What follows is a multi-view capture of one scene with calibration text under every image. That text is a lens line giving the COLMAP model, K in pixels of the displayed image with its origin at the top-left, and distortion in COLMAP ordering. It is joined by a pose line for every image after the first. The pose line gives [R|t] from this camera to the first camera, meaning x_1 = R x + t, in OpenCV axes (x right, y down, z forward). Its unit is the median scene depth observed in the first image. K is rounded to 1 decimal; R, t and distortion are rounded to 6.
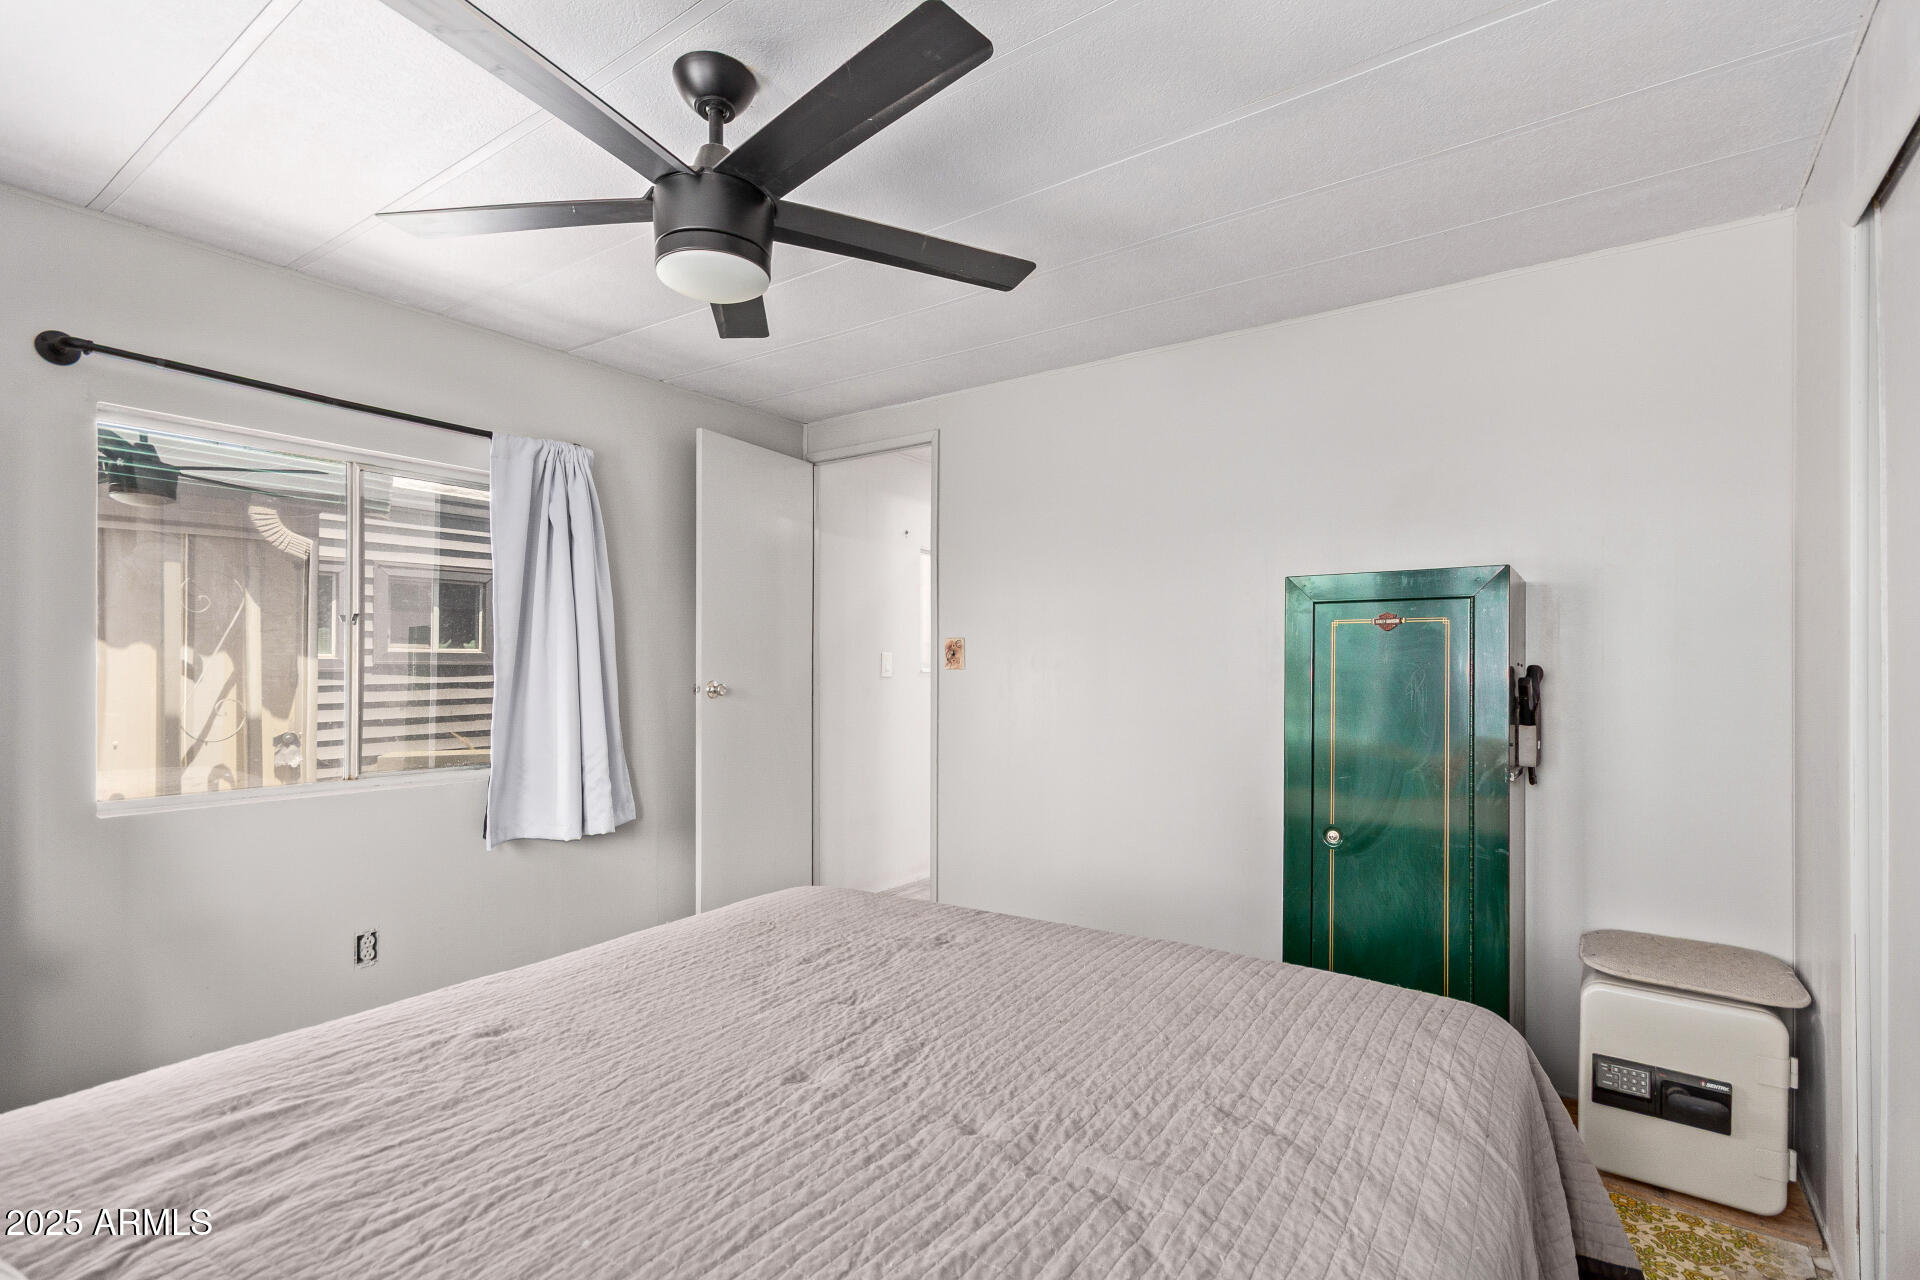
lens RADIAL K [[893.3, 0, 968.0], [0, 893.3, 664.6], [0, 0, 1]] dist [0.003240, 0.001115]
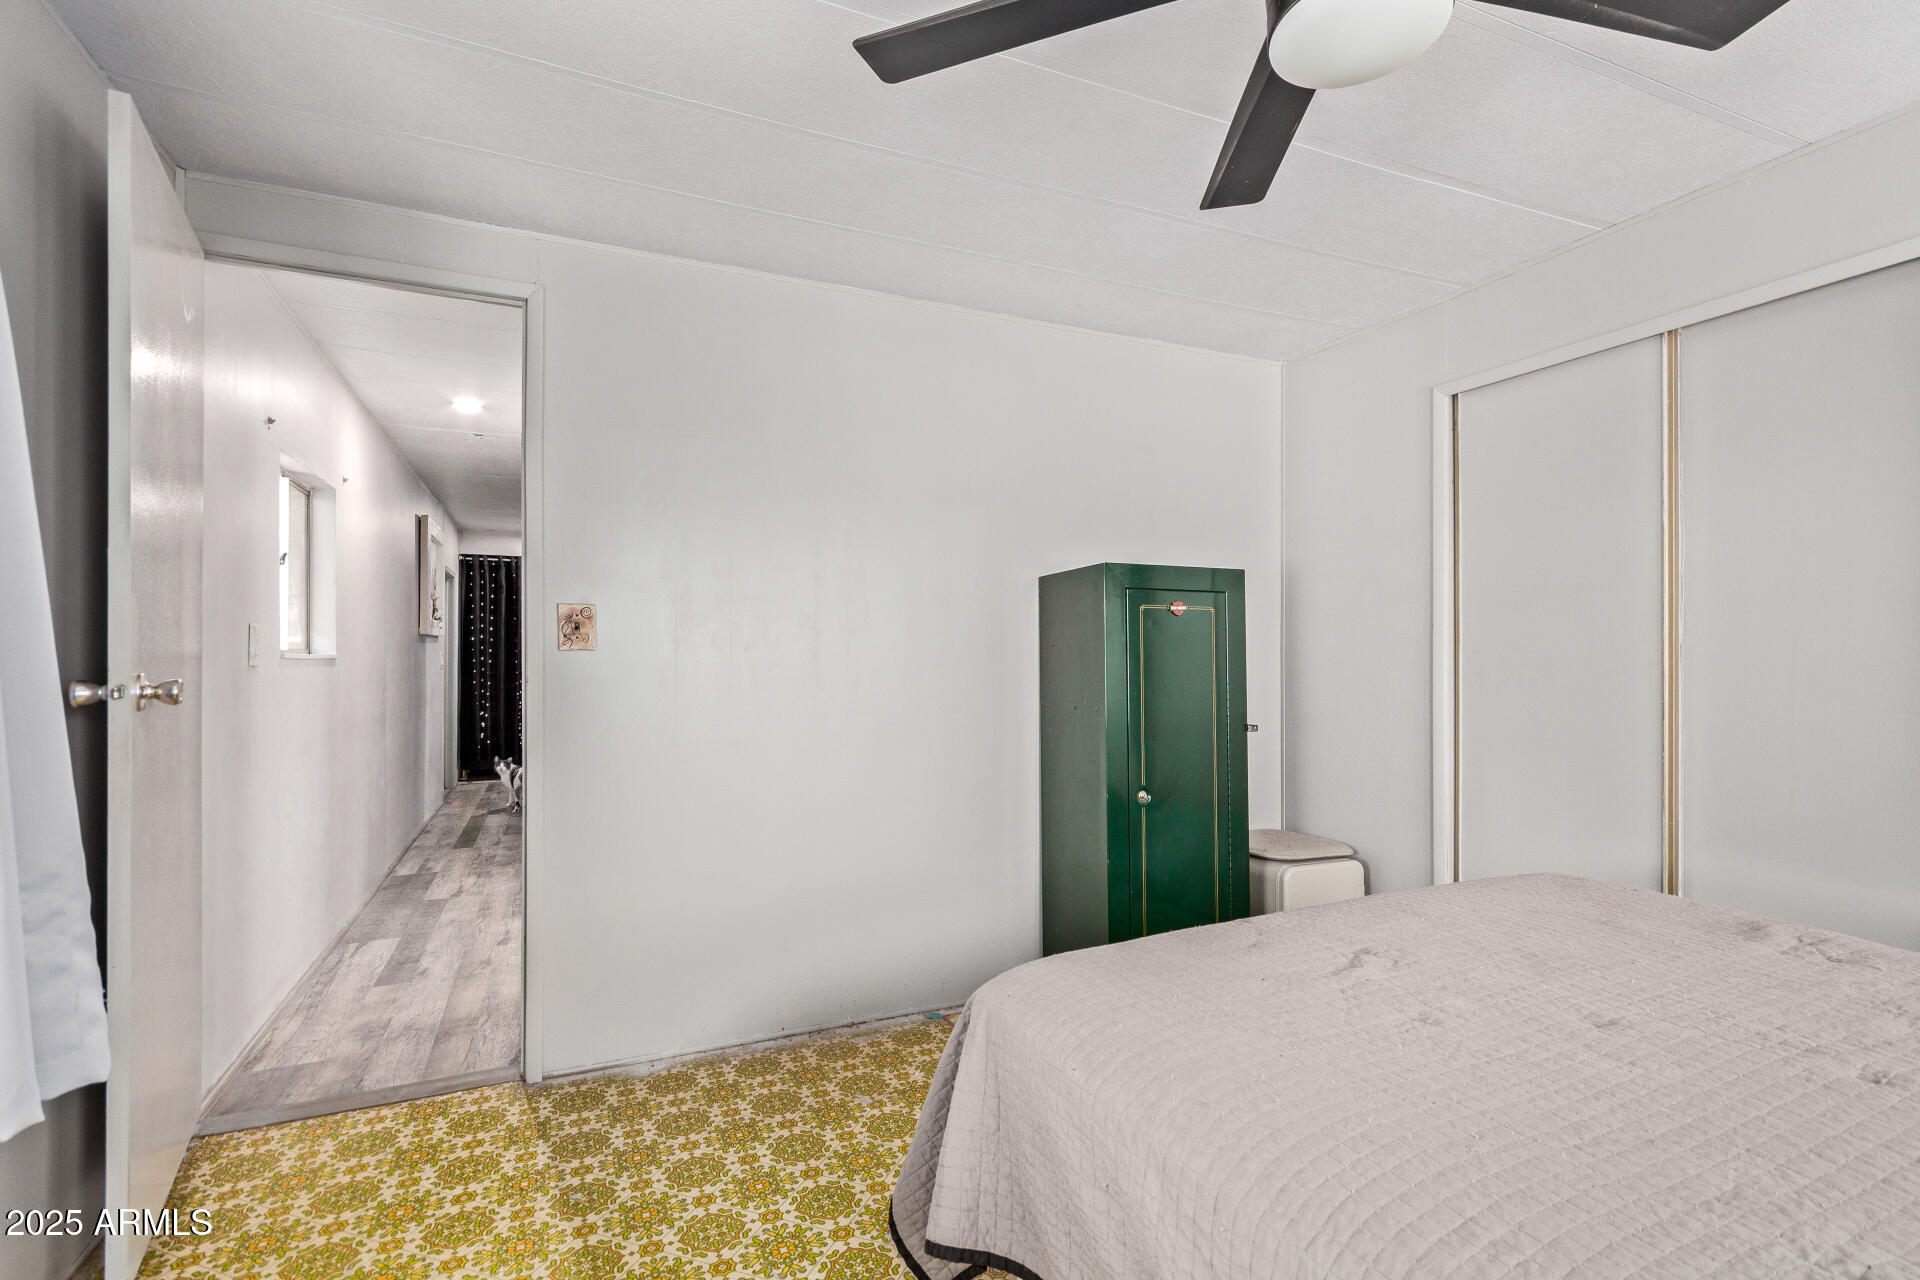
lens RADIAL K [[893.3, 0, 968.0], [0, 893.3, 664.6], [0, 0, 1]] dist [0.003240, 0.001115]
pose [[0.518287, -0.011873, 0.855124, -0.667663], [0.000929, 0.999911, 0.013321, 0.010540], [-0.855206, -0.006110, 0.518252, 0.603072]]
